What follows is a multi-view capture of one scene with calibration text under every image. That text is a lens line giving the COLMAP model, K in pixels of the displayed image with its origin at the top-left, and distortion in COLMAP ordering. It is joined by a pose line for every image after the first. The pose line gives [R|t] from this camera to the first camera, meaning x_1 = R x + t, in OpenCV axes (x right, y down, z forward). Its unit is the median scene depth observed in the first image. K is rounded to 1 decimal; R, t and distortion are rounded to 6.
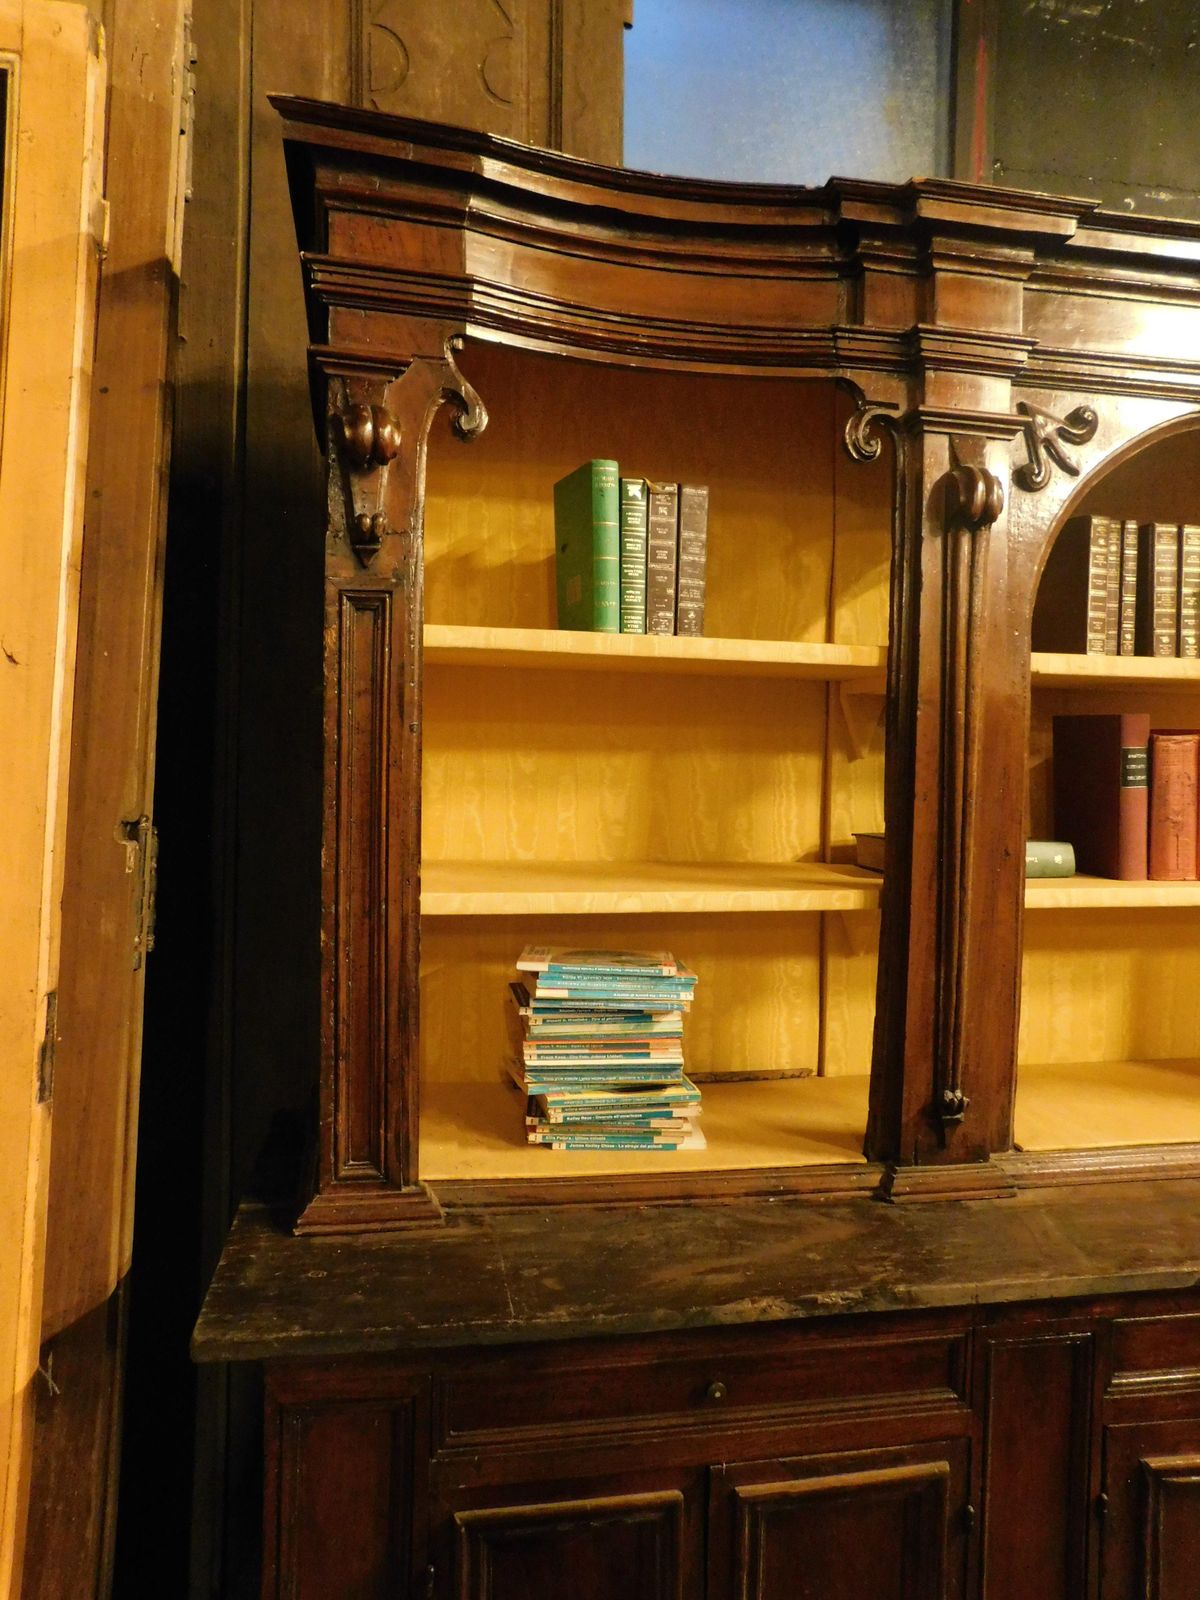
lens RADIAL K [[1056.2, 0, 600.0], [0, 1056.2, 800.0], [0, 0, 1]] dist [-0.069716, 0.059102]
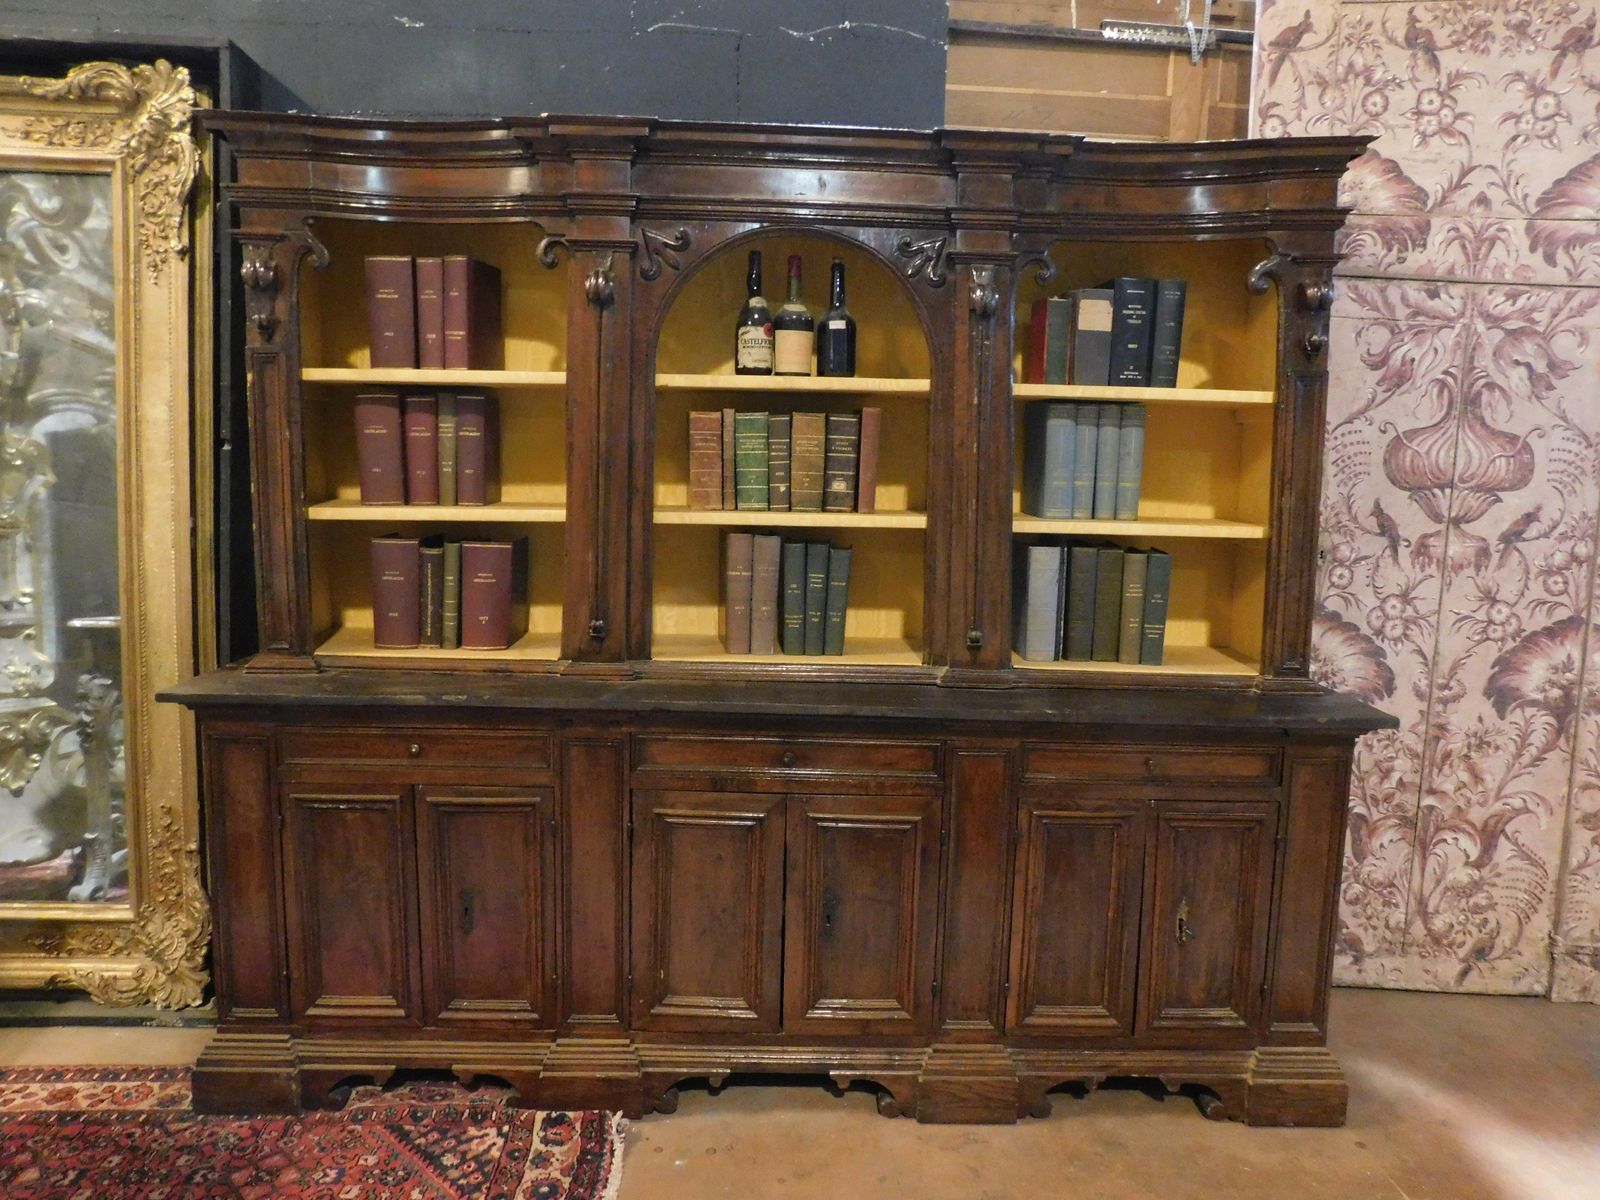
lens RADIAL K [[1056.2, 0, 800.0], [0, 1056.2, 600.0], [0, 0, 1]] dist [-0.069716, 0.059102]
pose [[0.991637, 0.021946, -0.127176, 0.918473], [-0.010618, 0.995968, 0.089076, 0.075309], [0.128618, -0.086980, 0.987872, -0.752942]]
